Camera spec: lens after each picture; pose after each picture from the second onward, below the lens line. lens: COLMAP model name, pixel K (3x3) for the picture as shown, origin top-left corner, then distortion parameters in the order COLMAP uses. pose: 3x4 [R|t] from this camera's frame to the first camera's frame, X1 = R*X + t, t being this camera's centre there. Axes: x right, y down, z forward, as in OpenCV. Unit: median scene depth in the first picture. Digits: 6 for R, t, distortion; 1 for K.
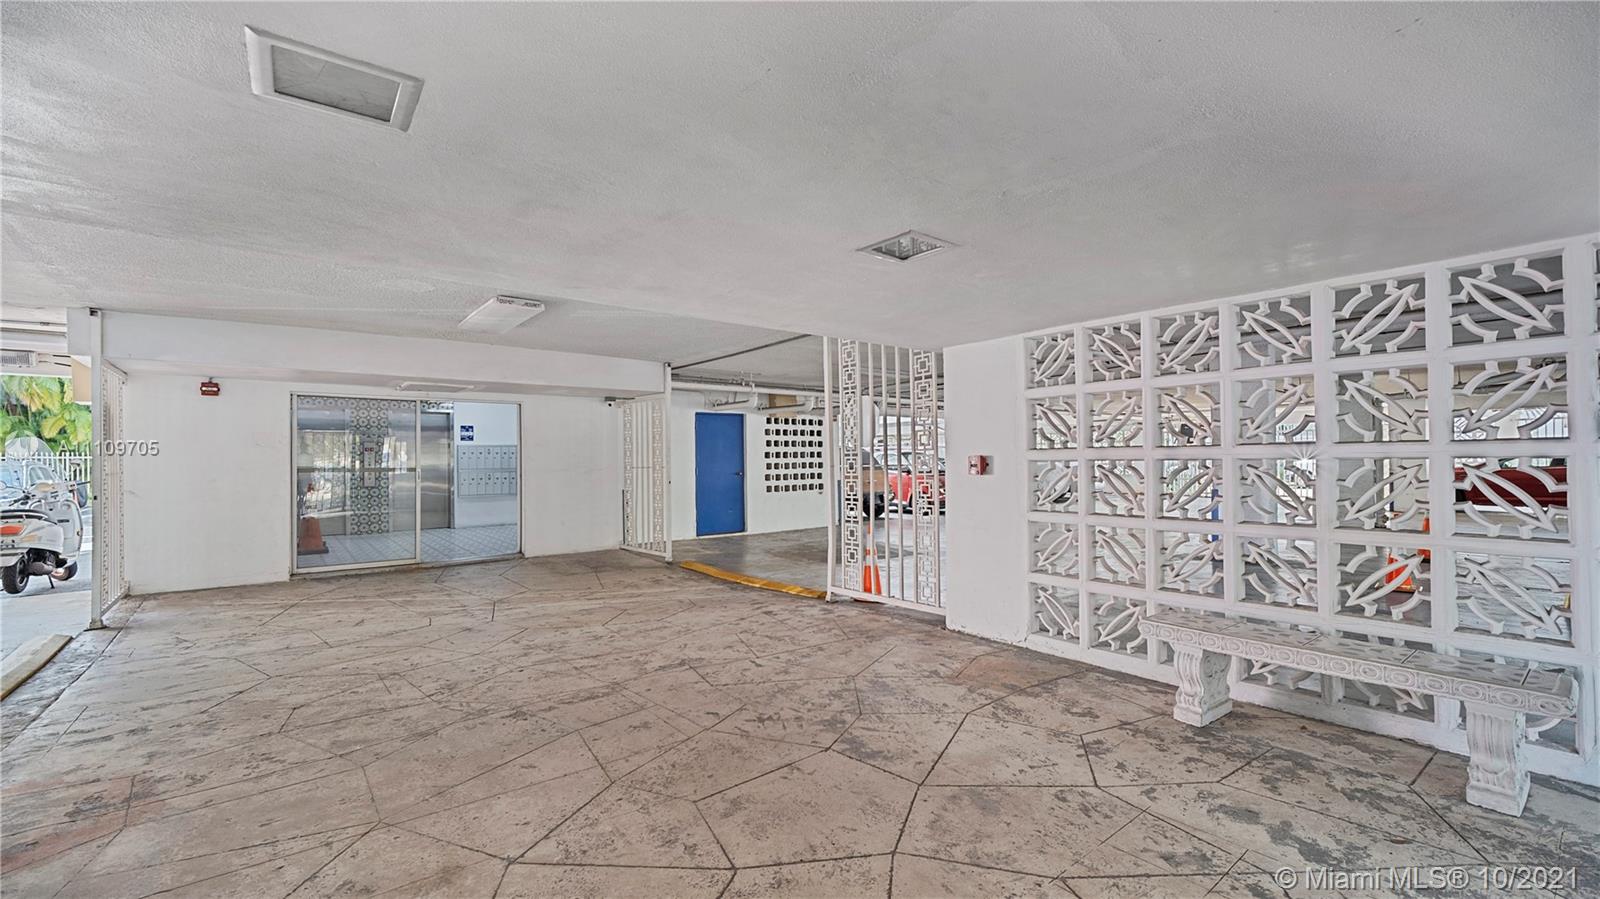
lens RADIAL K [[638.5, 0, 800.0], [0, 638.5, 423.9], [0, 0, 1]] dist [0.000141, 0.000078]
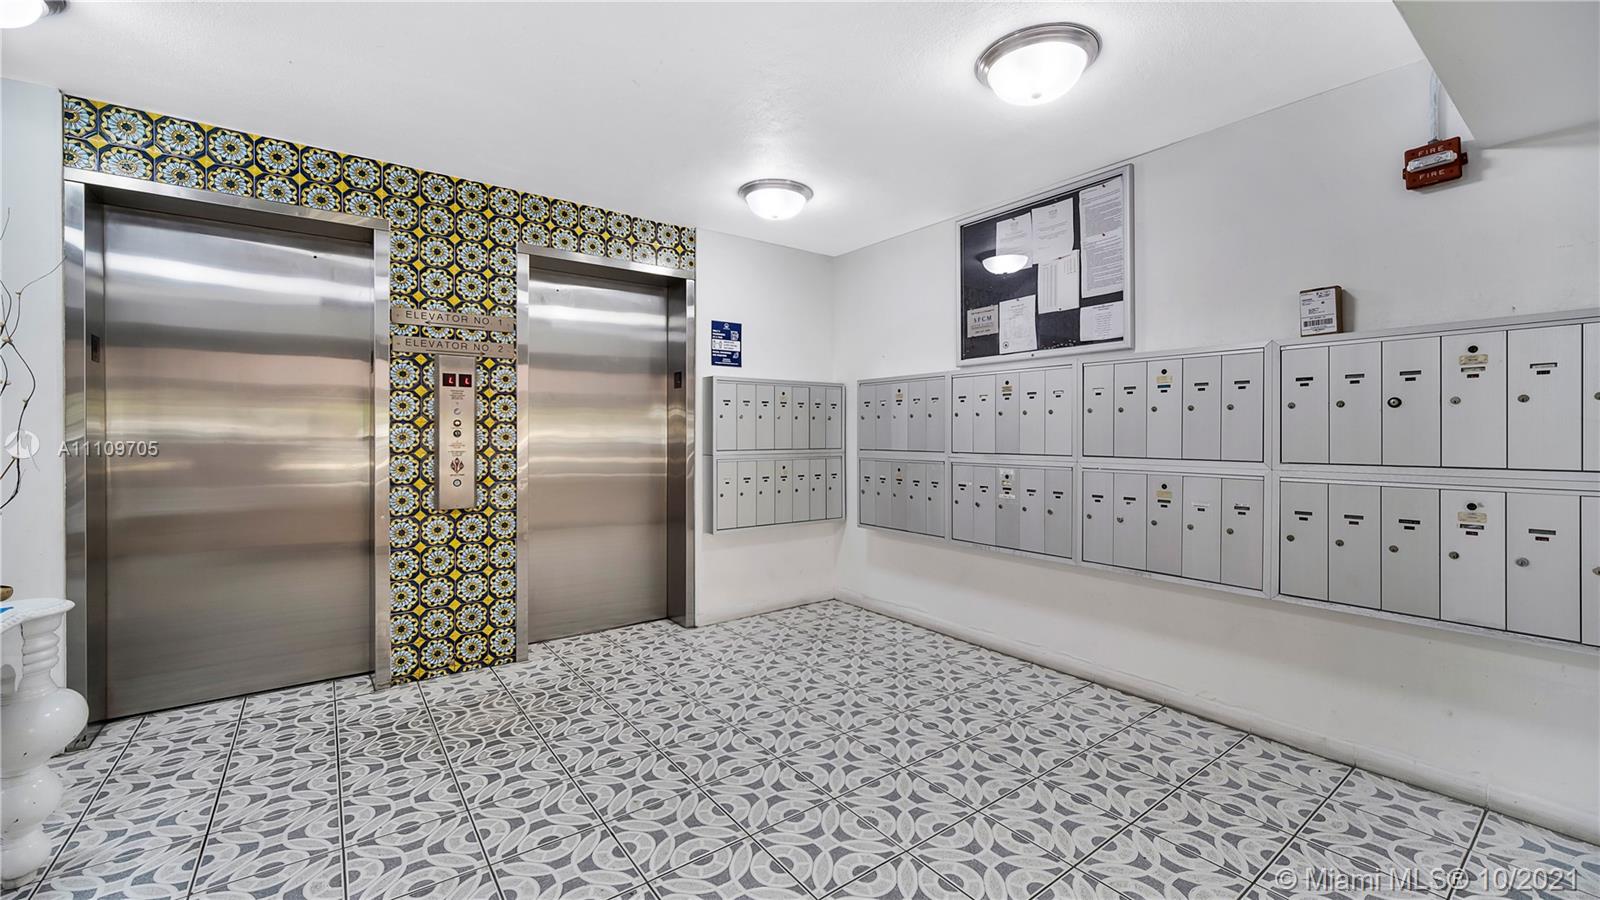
lens RADIAL K [[638.5, 0, 800.0], [0, 638.5, 424.4], [0, 0, 1]] dist [0.000141, 0.000078]
pose [[0.999302, 0.017919, -0.032791, -0.469293], [-0.016418, 0.998829, 0.045500, 0.041174], [0.033568, -0.044930, 0.998426, 0.658260]]
